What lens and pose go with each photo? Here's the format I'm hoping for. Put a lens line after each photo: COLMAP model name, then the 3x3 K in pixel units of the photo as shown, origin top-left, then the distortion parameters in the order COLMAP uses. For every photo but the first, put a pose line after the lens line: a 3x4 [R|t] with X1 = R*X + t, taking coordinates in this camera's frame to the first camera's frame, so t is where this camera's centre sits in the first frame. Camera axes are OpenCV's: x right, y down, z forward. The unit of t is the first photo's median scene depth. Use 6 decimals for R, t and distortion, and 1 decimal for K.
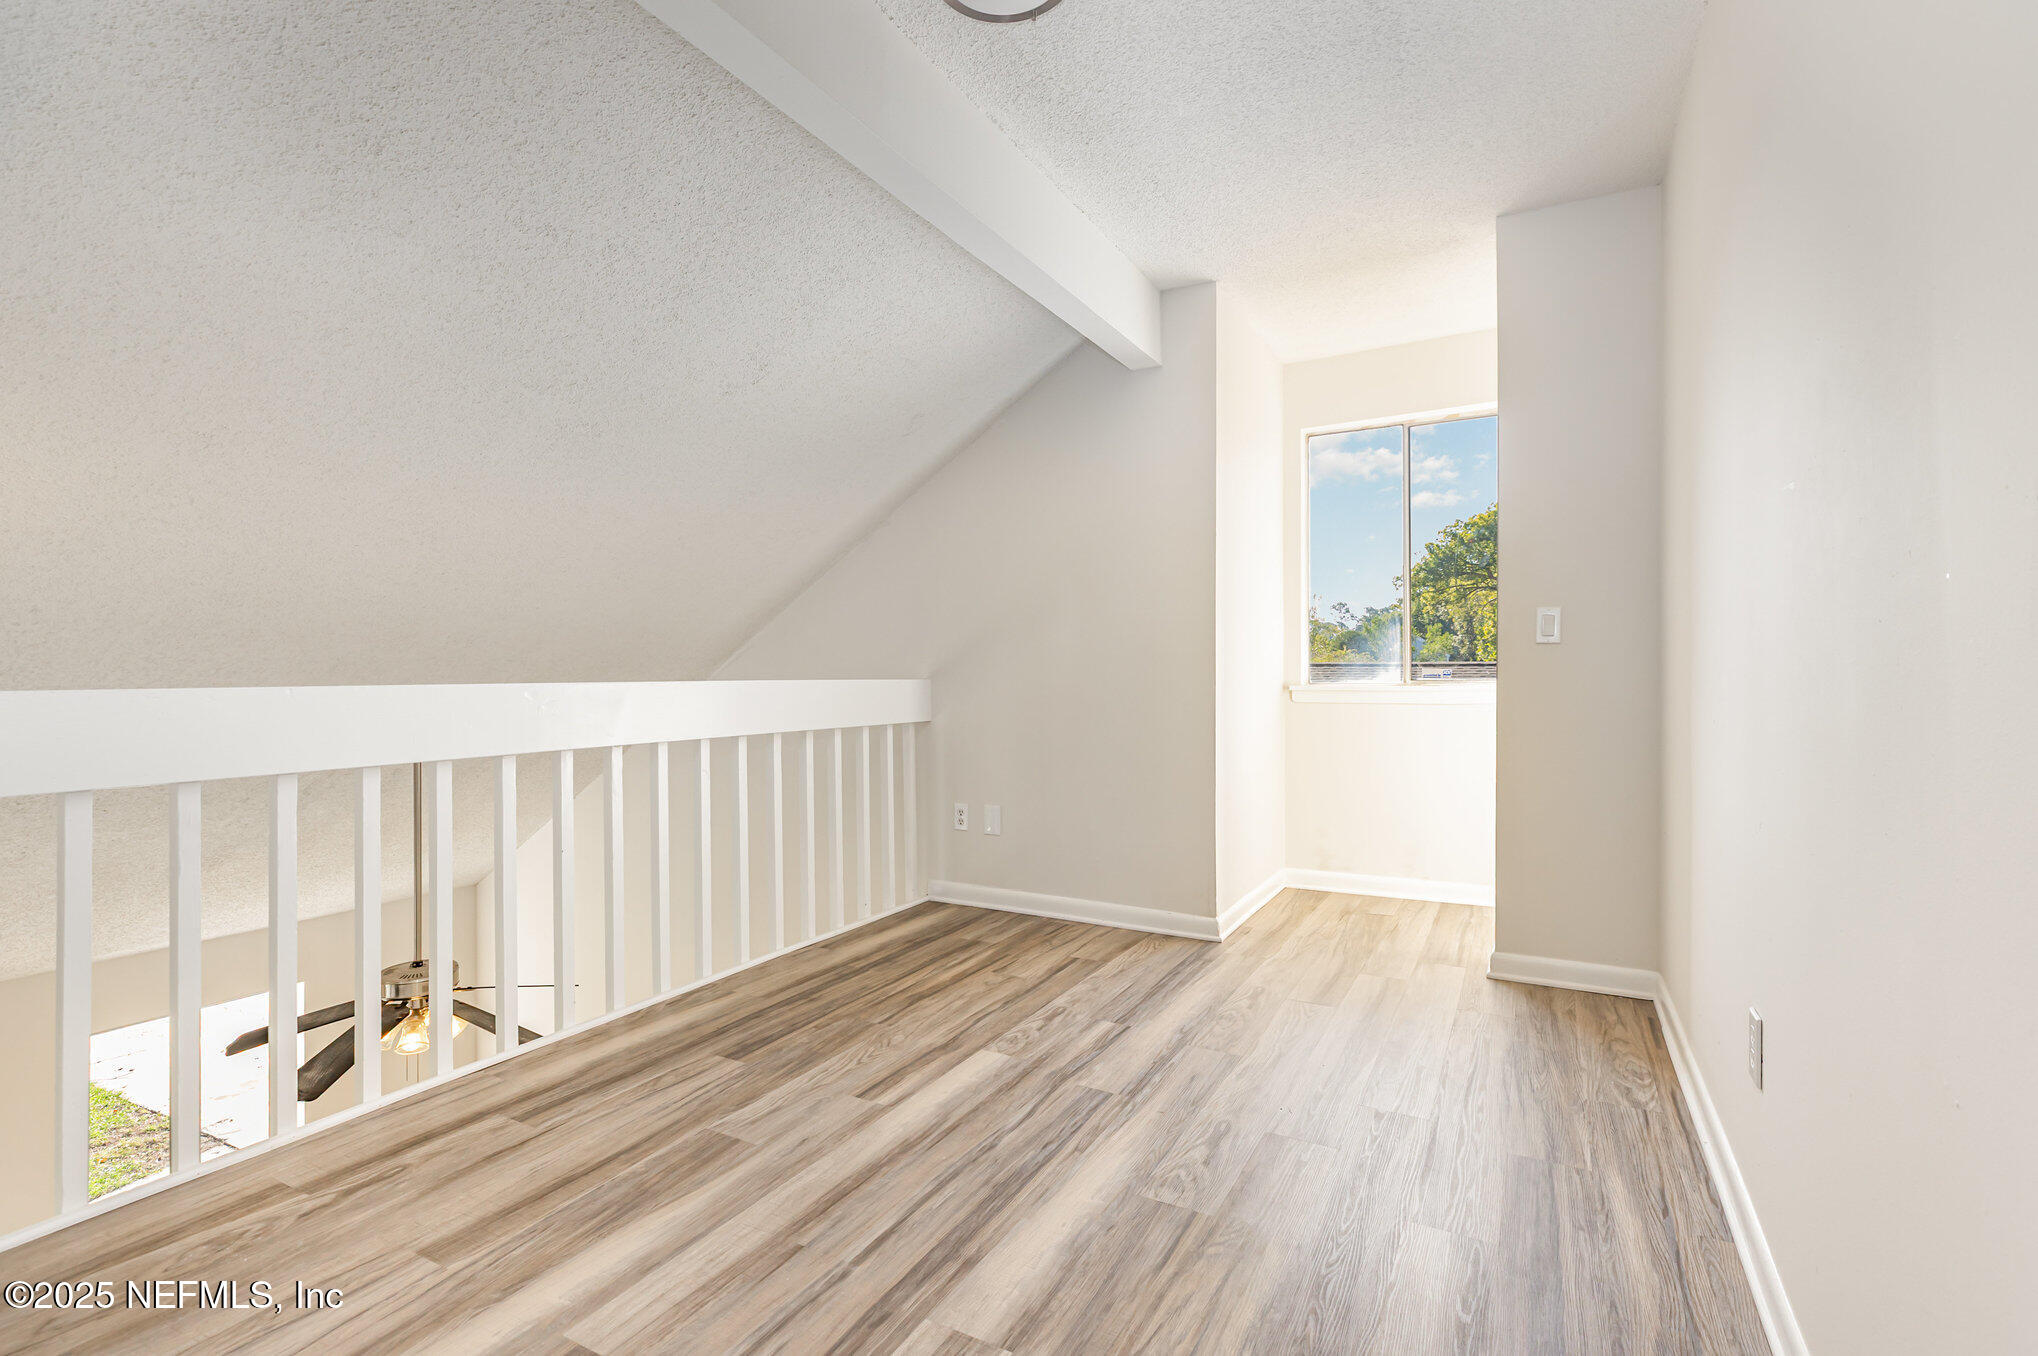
lens RADIAL K [[941.1, 0, 1002.3], [0, 941.1, 686.6], [0, 0, 1]] dist [-0.004542, -0.000070]
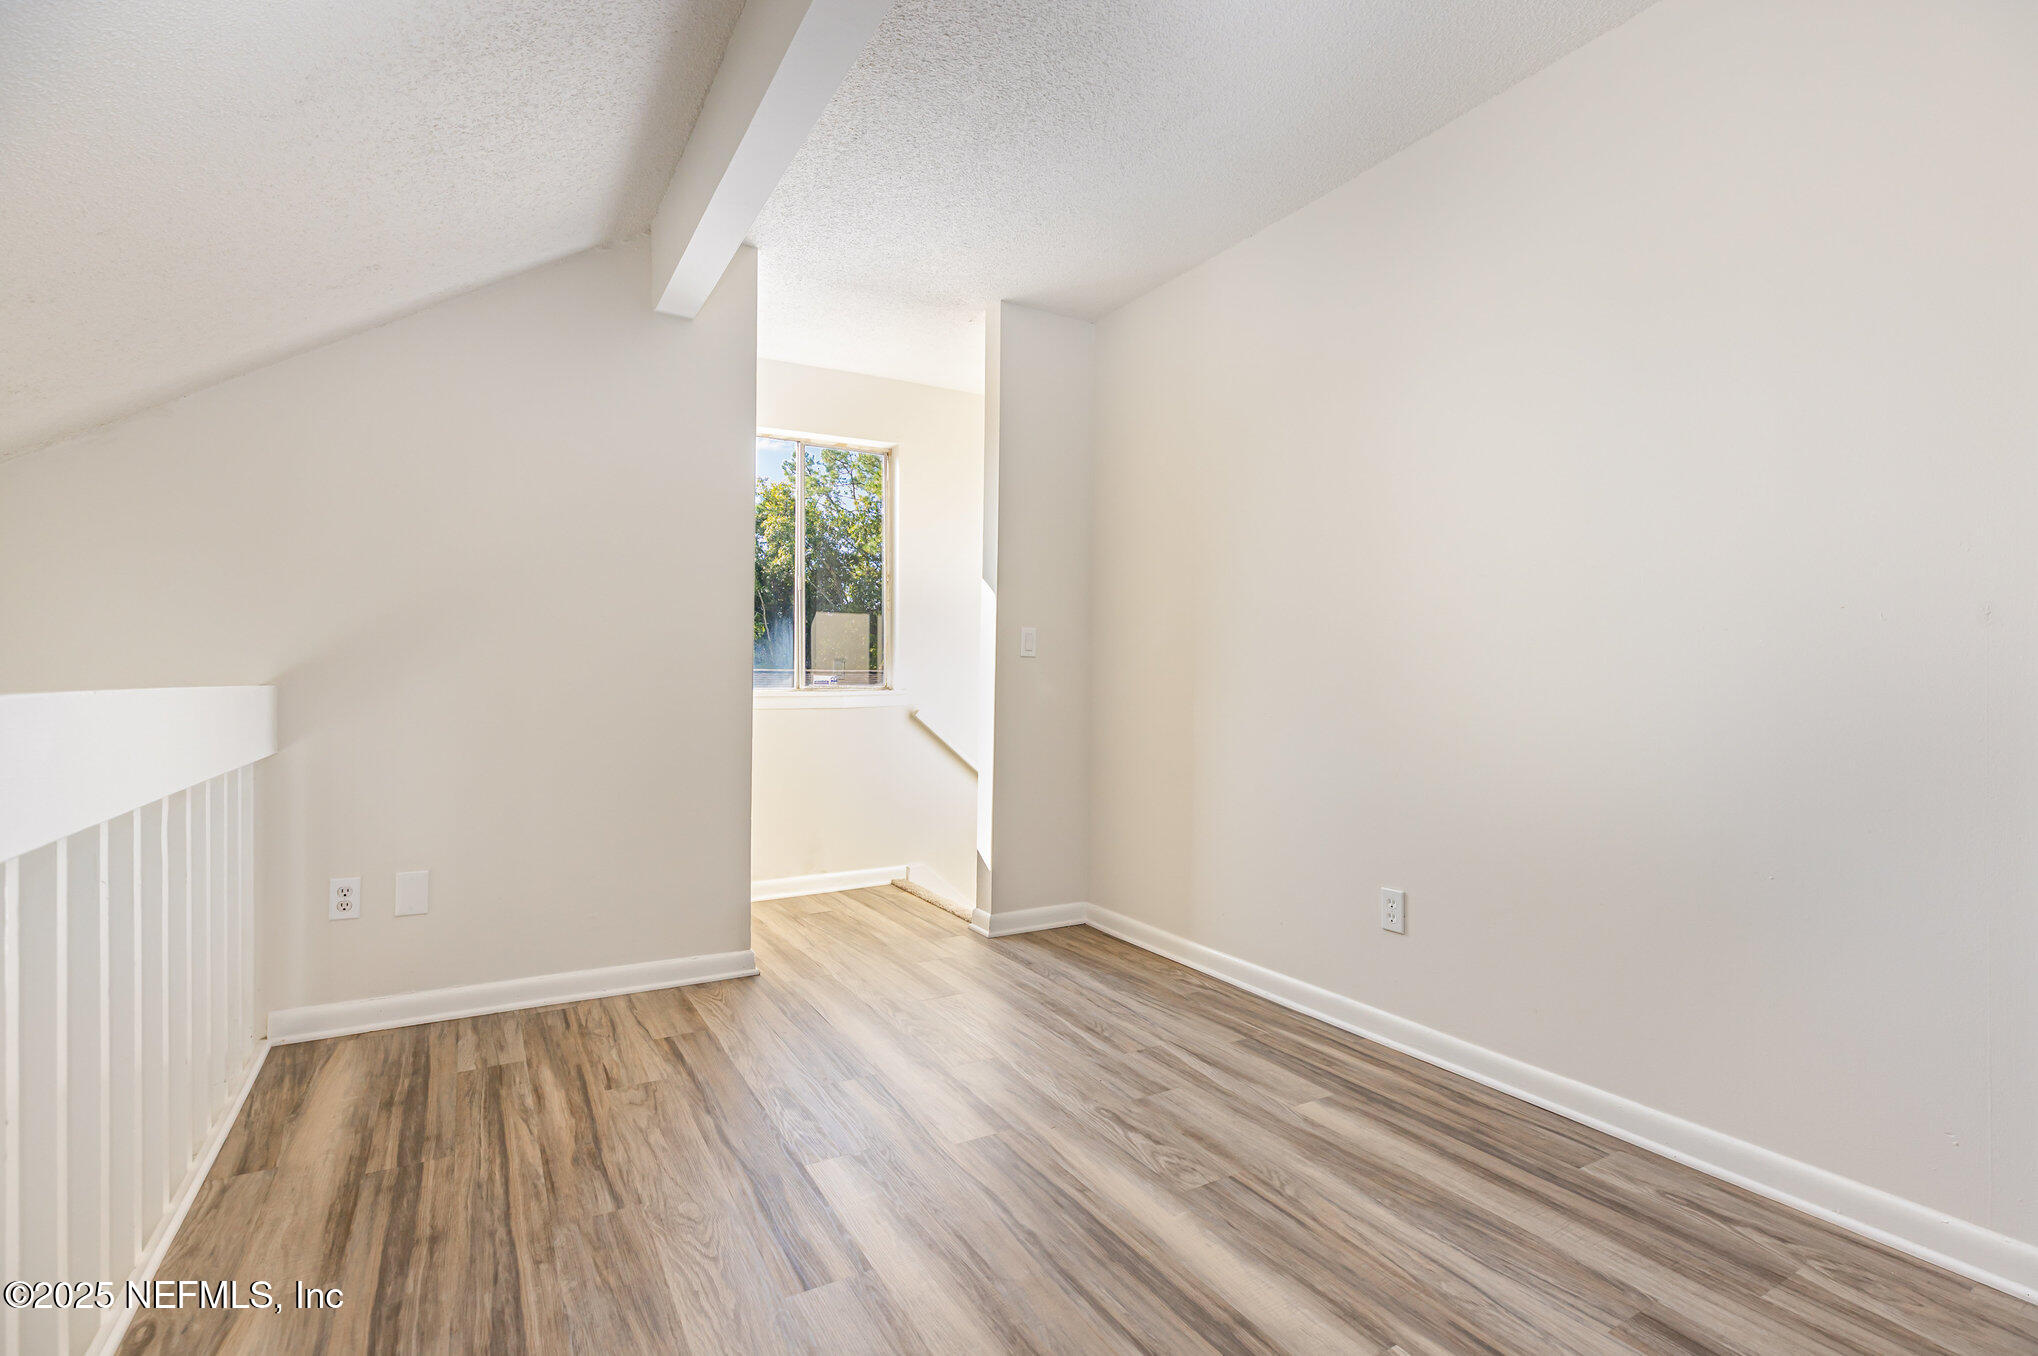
lens RADIAL K [[941.1, 0, 1003.1], [0, 941.1, 677.9], [0, 0, 1]] dist [-0.004542, -0.000070]
pose [[0.517921, 0.003768, 0.855420, -0.481429], [0.008753, 0.999915, -0.009704, -0.004763], [-0.855384, 0.012513, 0.517844, 0.366216]]
